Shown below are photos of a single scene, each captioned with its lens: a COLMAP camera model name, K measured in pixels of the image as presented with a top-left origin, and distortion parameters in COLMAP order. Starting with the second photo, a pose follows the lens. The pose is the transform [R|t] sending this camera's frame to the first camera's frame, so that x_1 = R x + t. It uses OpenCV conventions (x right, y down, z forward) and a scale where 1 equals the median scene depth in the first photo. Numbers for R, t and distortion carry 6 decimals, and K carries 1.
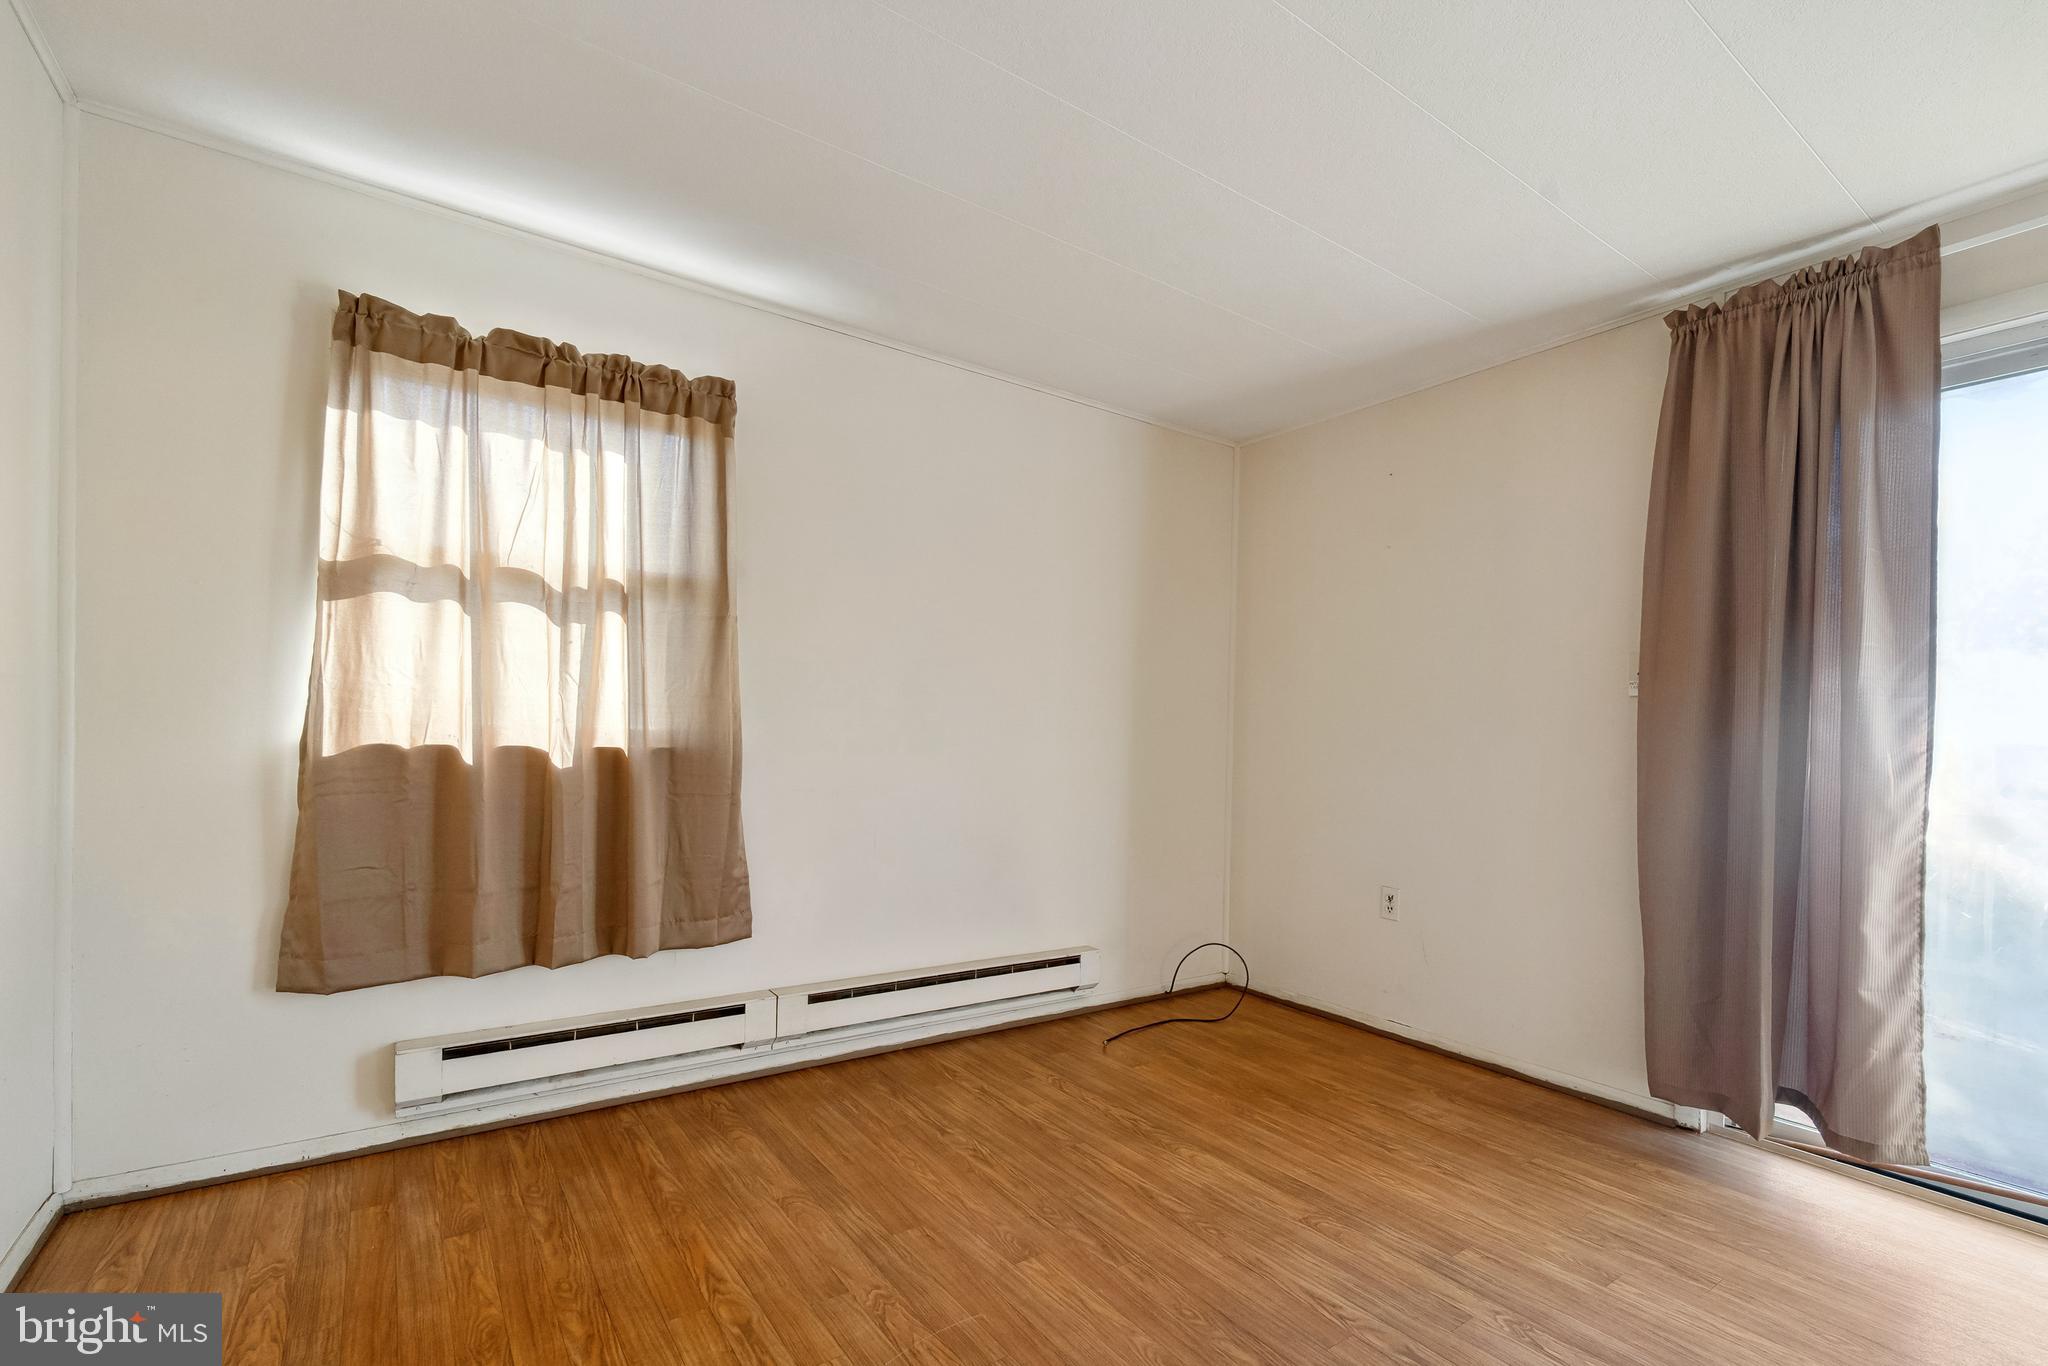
lens RADIAL K [[895.3, 0, 1018.6], [0, 895.3, 738.9], [0, 0, 1]] dist [-0.003533, -0.000404]
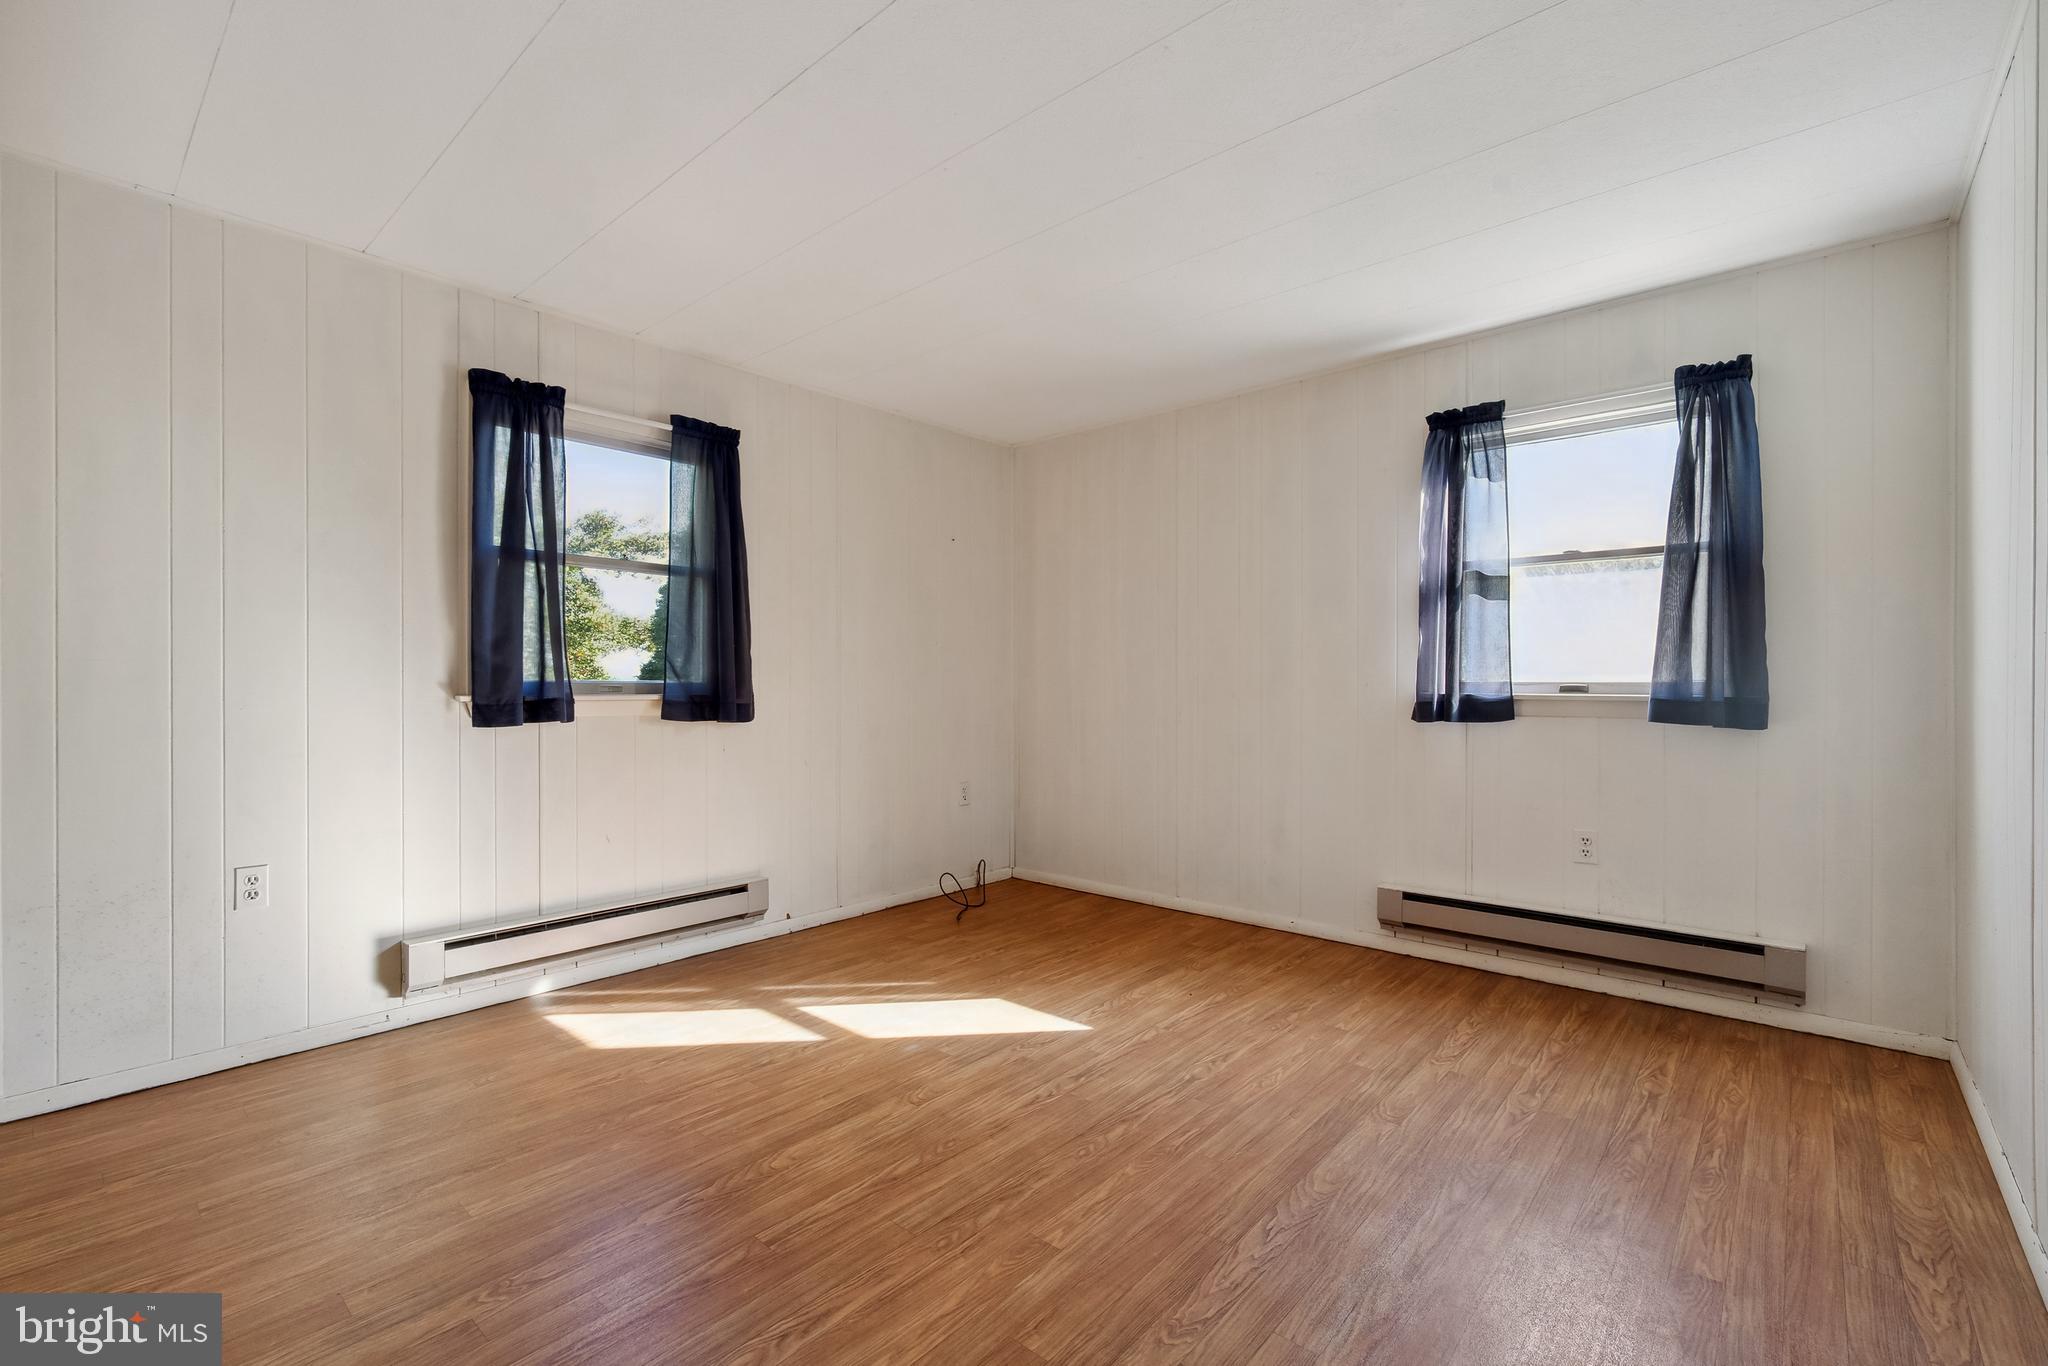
lens RADIAL K [[895.3, 0, 1022.7], [0, 895.3, 683.2], [0, 0, 1]] dist [-0.003533, -0.000404]
pose [[-0.232367, -0.026124, 0.972277, -0.365461], [0.000045, 0.999639, 0.026870, -0.010421], [-0.972628, 0.006288, -0.232282, 0.518162]]
